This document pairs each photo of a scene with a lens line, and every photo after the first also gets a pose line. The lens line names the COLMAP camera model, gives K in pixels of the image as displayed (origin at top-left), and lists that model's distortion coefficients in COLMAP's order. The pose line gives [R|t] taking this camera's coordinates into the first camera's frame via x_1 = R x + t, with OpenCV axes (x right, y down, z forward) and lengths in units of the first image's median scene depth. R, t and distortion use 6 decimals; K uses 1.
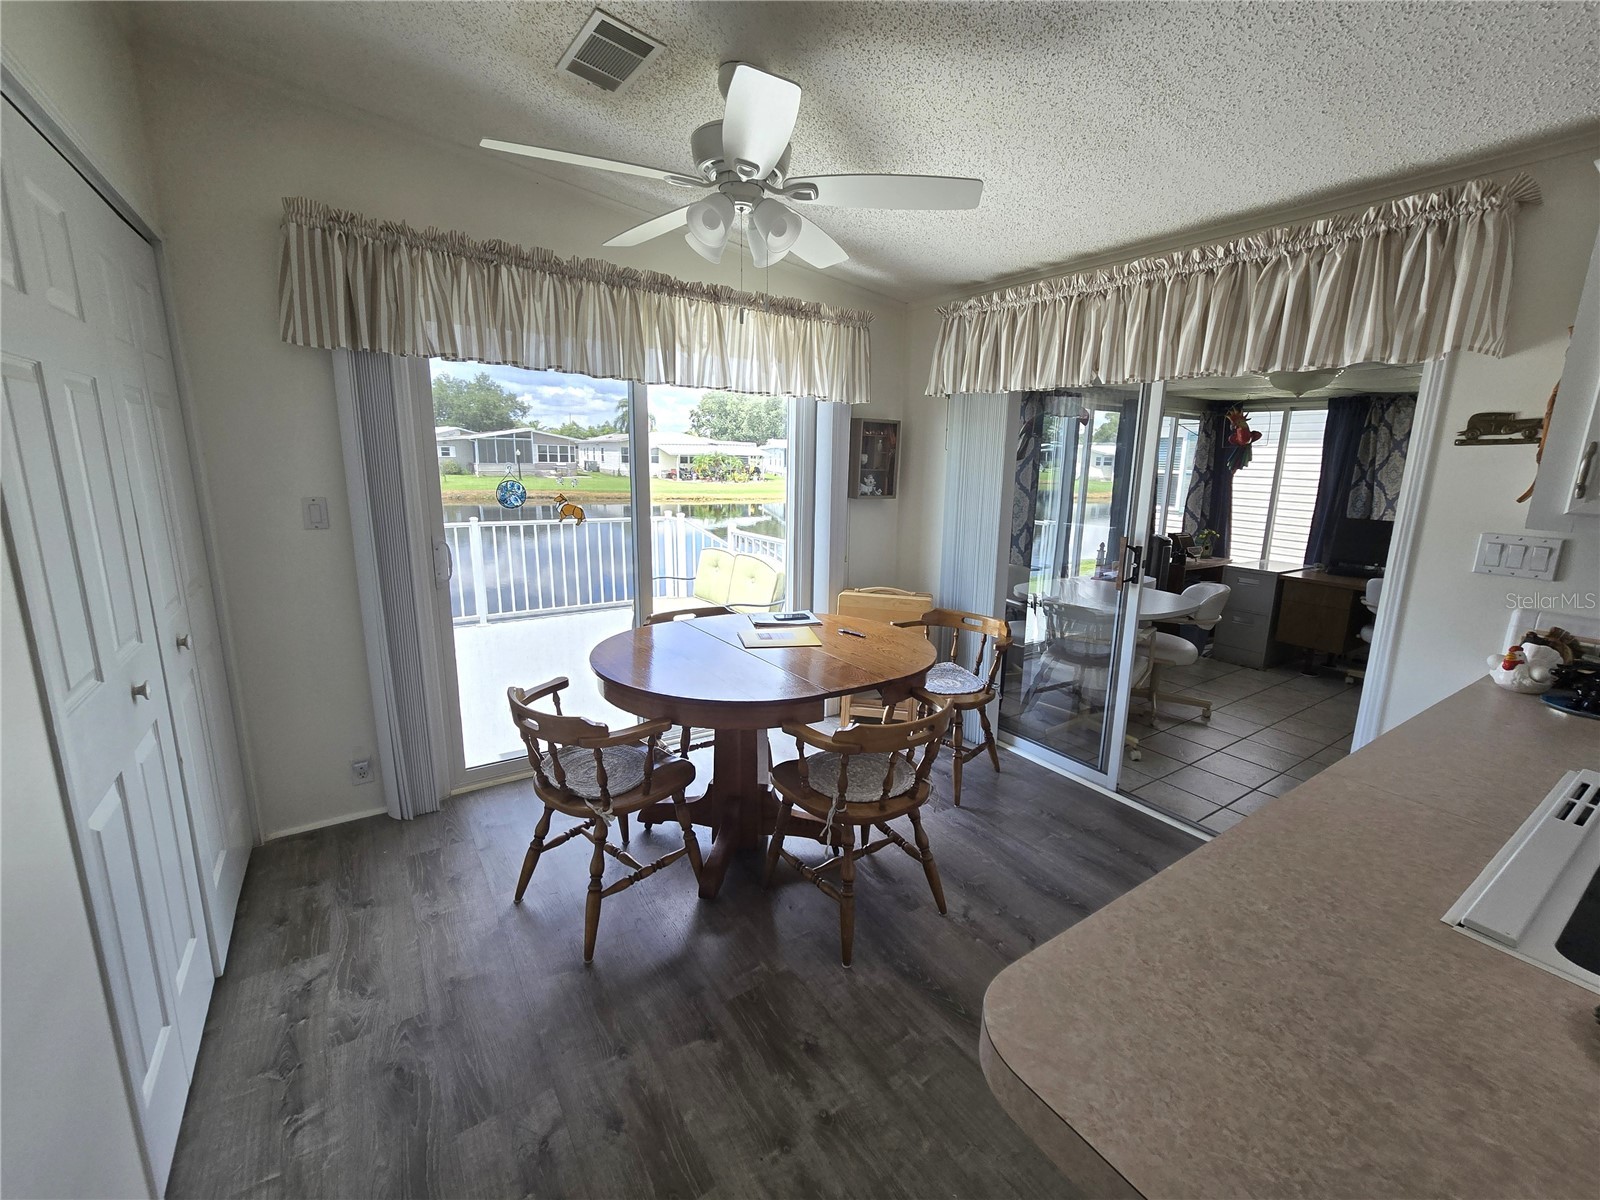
lens RADIAL K [[665.9, 0, 811.0], [0, 665.9, 589.4], [0, 0, 1]] dist [-0.001487, -0.000011]
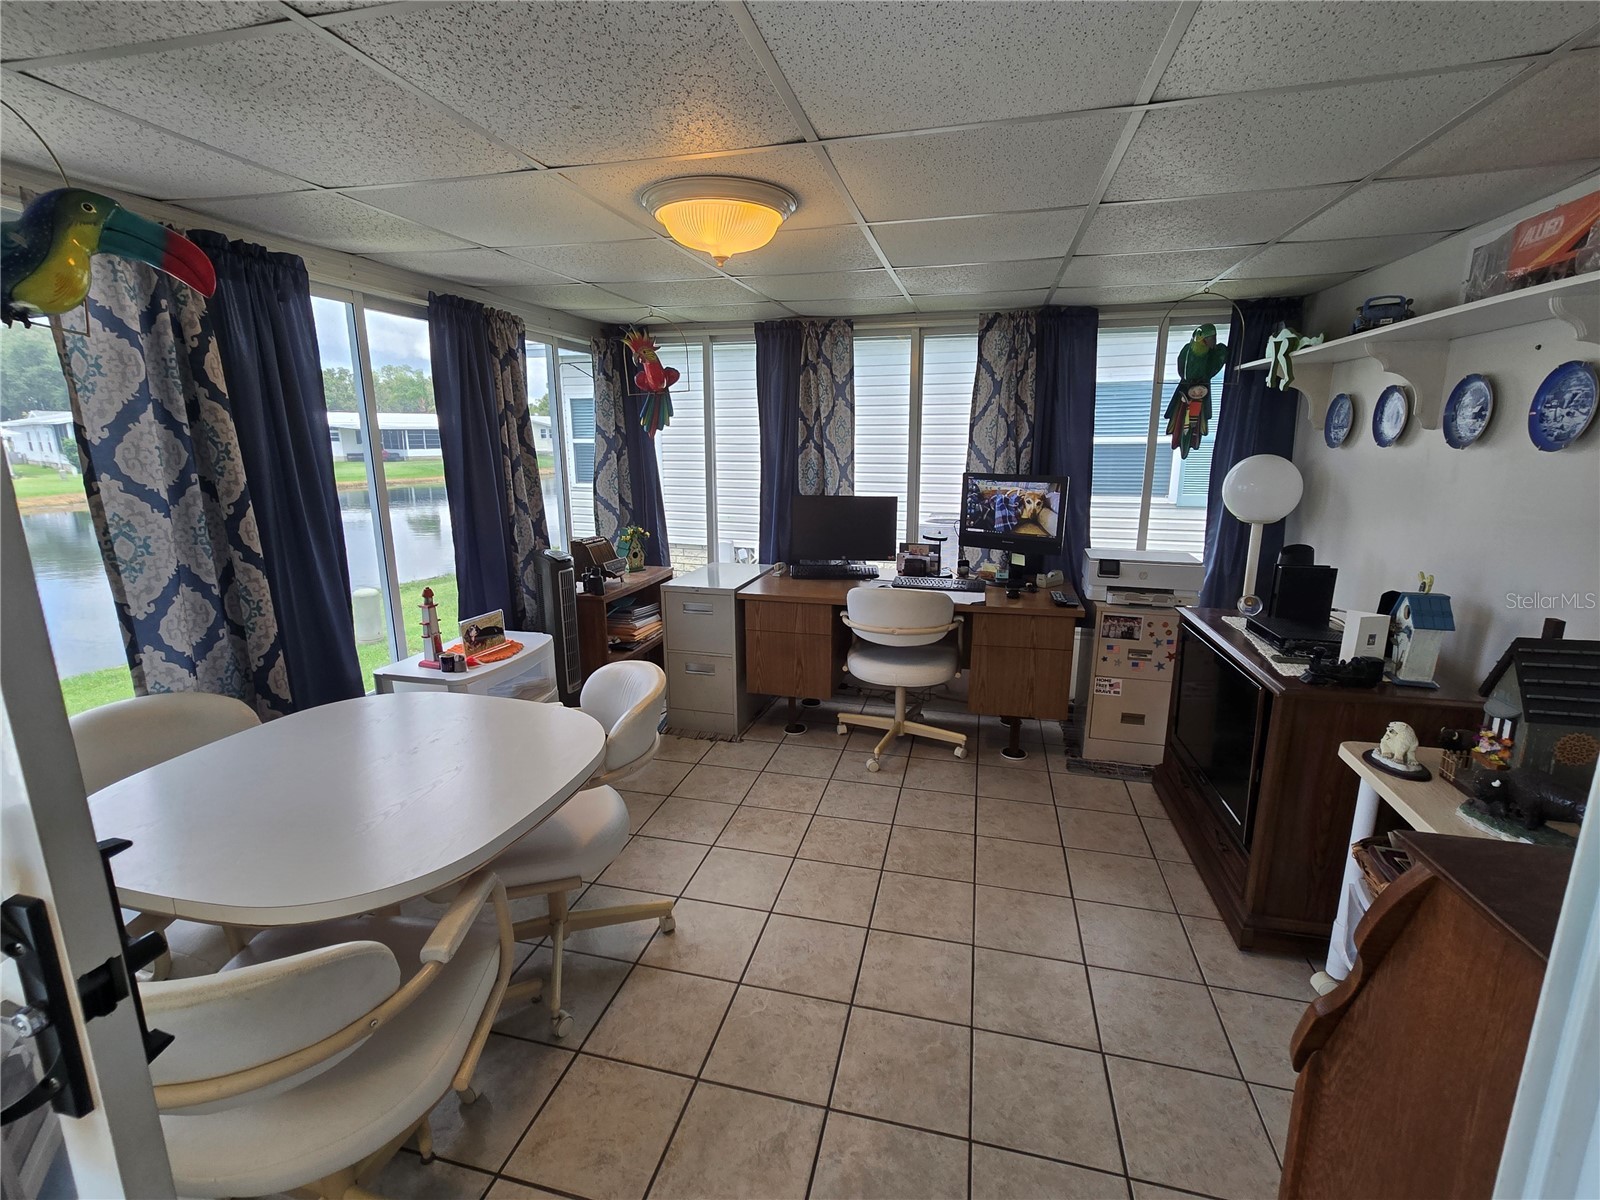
lens RADIAL K [[723.8, 0, 796.1], [0, 723.8, 590.2], [0, 0, 1]] dist [-0.001165, -0.000087]
pose [[0.750749, -0.161742, 0.640480, 0.290470], [0.148440, 0.986072, 0.075019, -0.065179], [-0.643693, 0.038752, 0.764302, 0.416271]]
